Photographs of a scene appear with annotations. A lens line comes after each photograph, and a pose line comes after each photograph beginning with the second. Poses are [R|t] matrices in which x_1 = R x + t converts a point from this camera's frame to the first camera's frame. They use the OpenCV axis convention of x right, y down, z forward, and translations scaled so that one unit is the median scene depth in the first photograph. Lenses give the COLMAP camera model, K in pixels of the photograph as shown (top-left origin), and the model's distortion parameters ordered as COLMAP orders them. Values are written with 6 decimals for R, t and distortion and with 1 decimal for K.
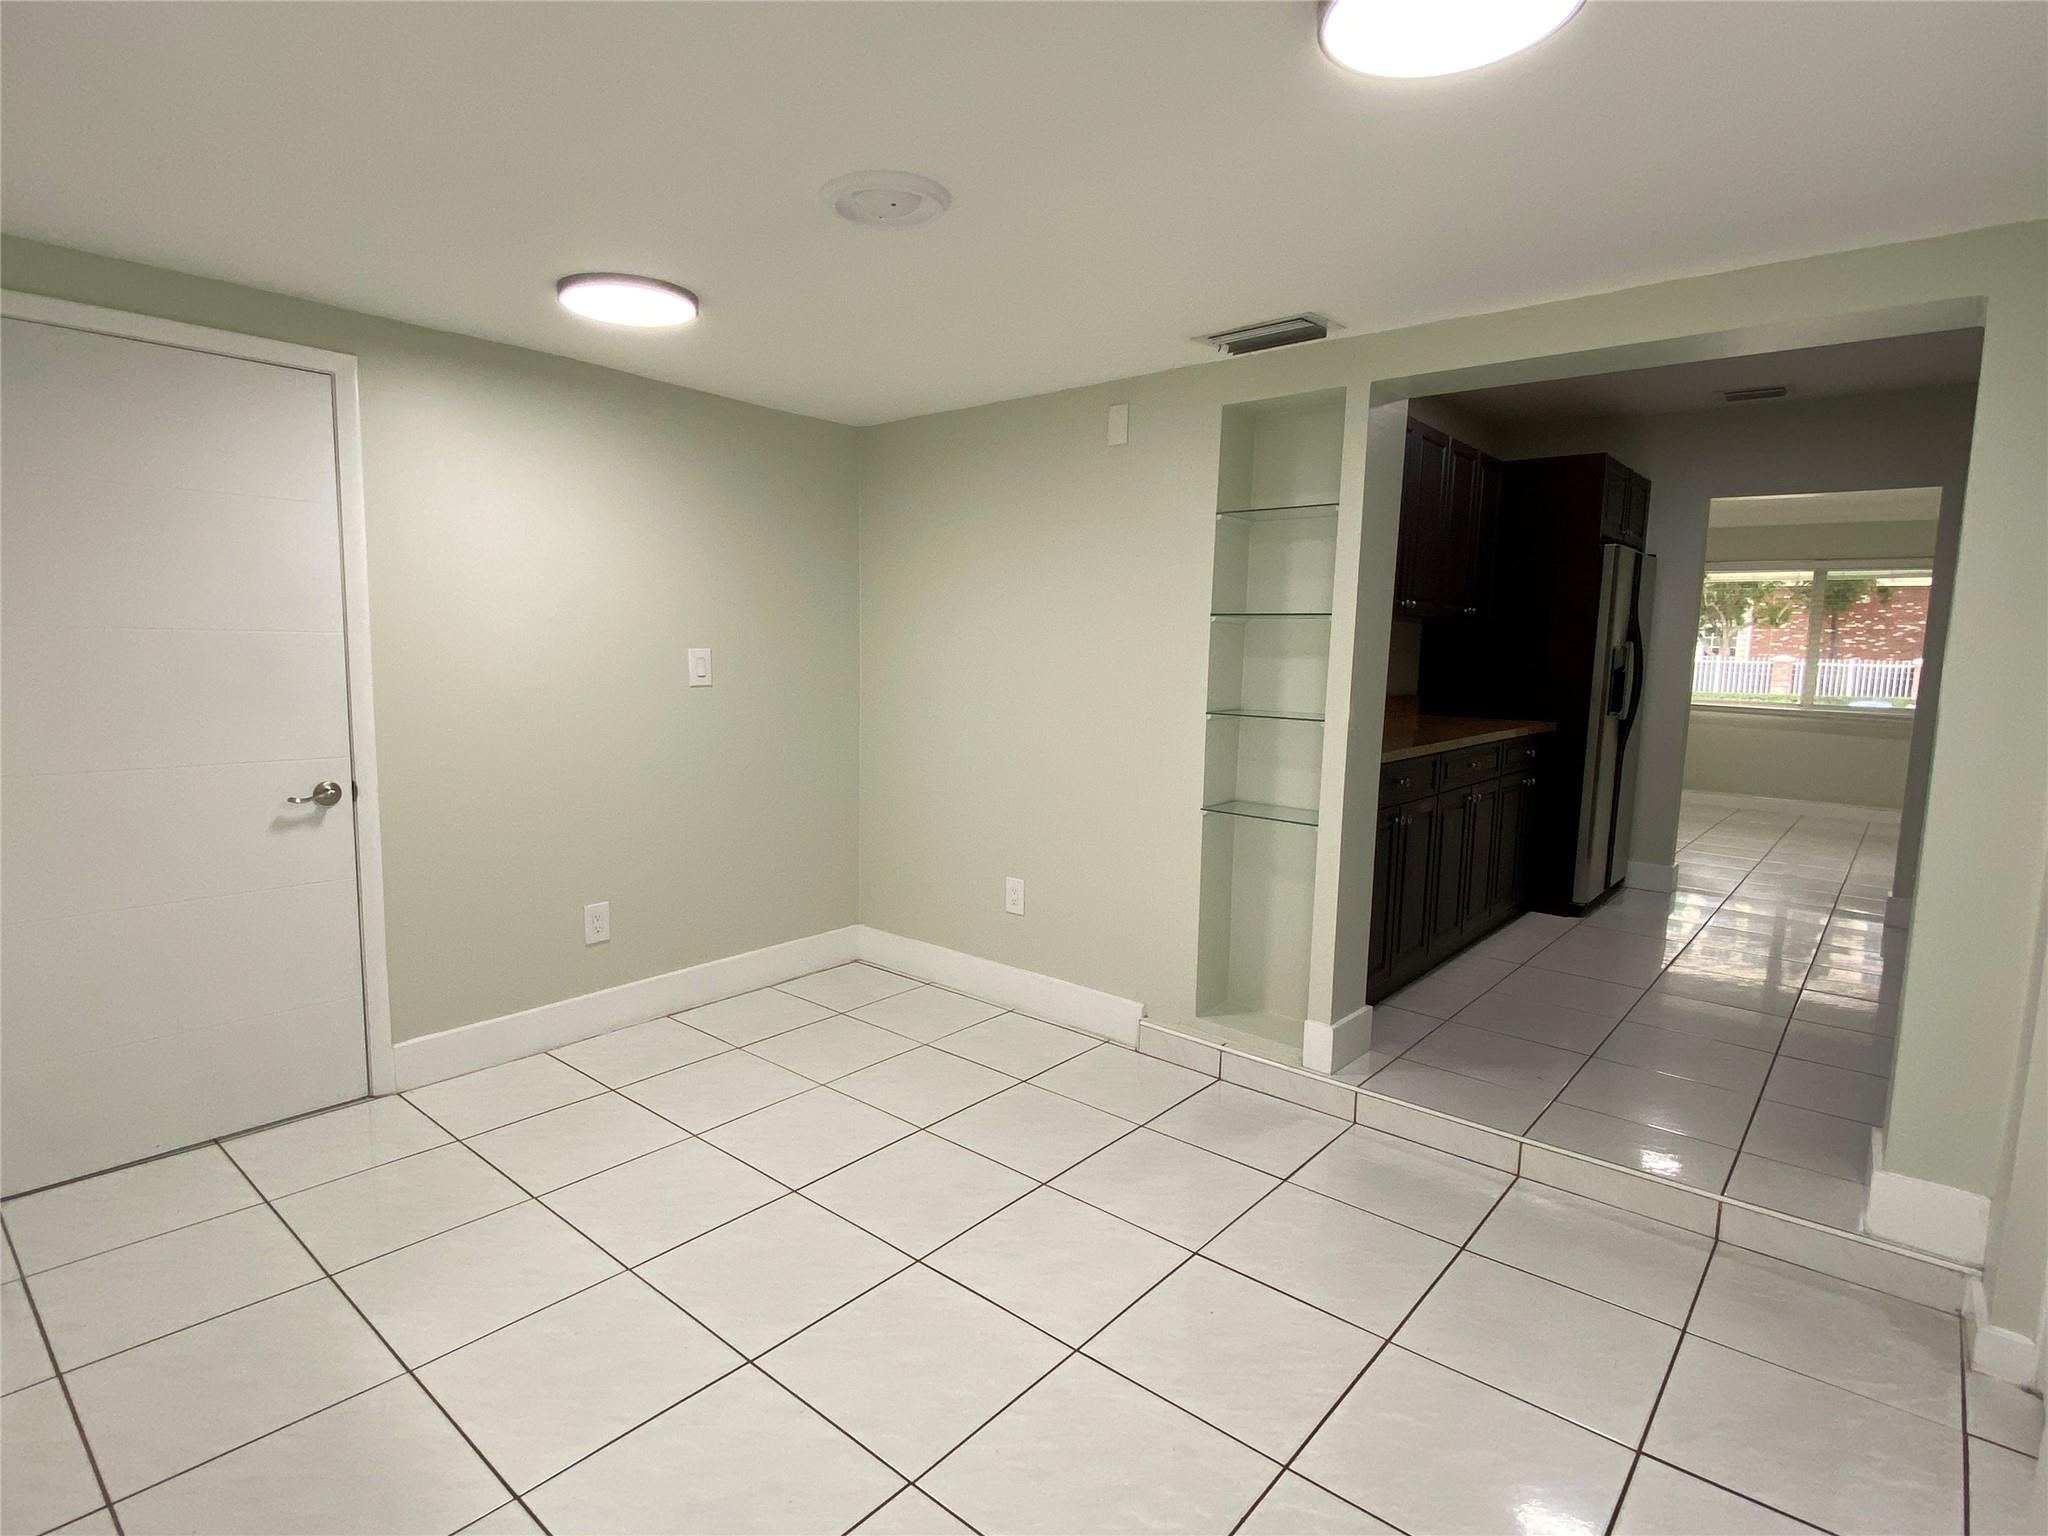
lens RADIAL K [[1059.8, 0, 1020.2], [0, 1059.8, 769.2], [0, 0, 1]] dist [-0.000704, -0.000215]
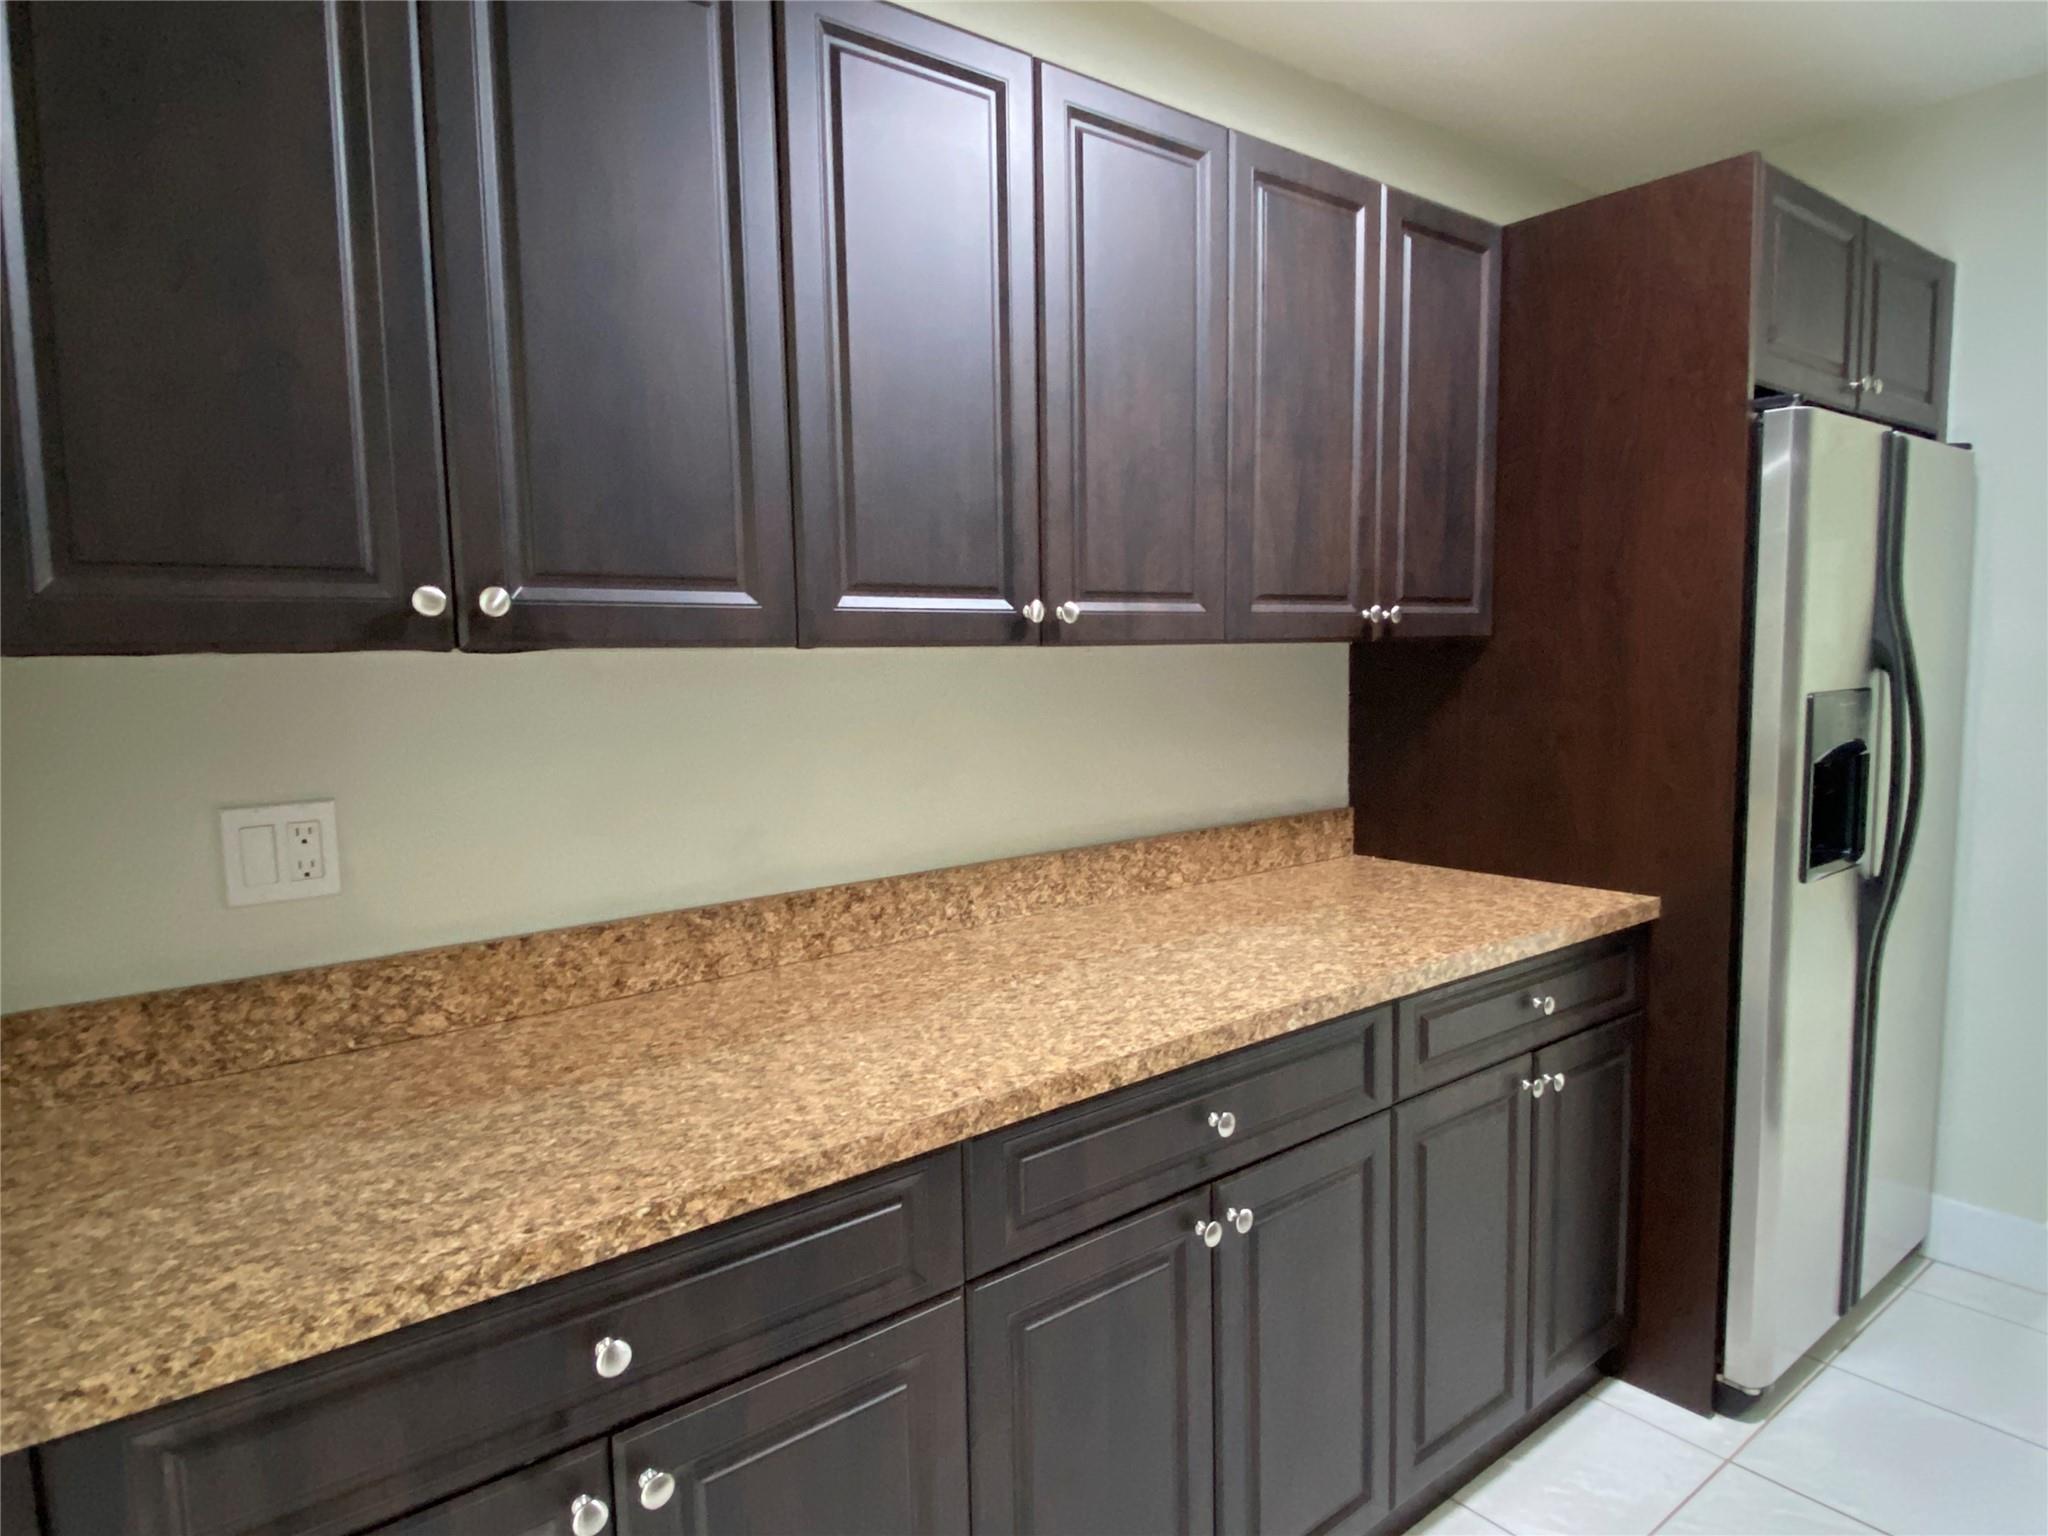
lens RADIAL K [[1224.6, 0, 1024.0], [0, 1224.6, 768.0], [0, 0, 1]] dist [-0.000584, -0.000069]
pose [[0.981414, -0.020788, -0.190773, 0.366477], [0.017035, 0.999628, -0.021291, -0.083596], [0.191144, 0.017645, 0.981403, 0.526574]]
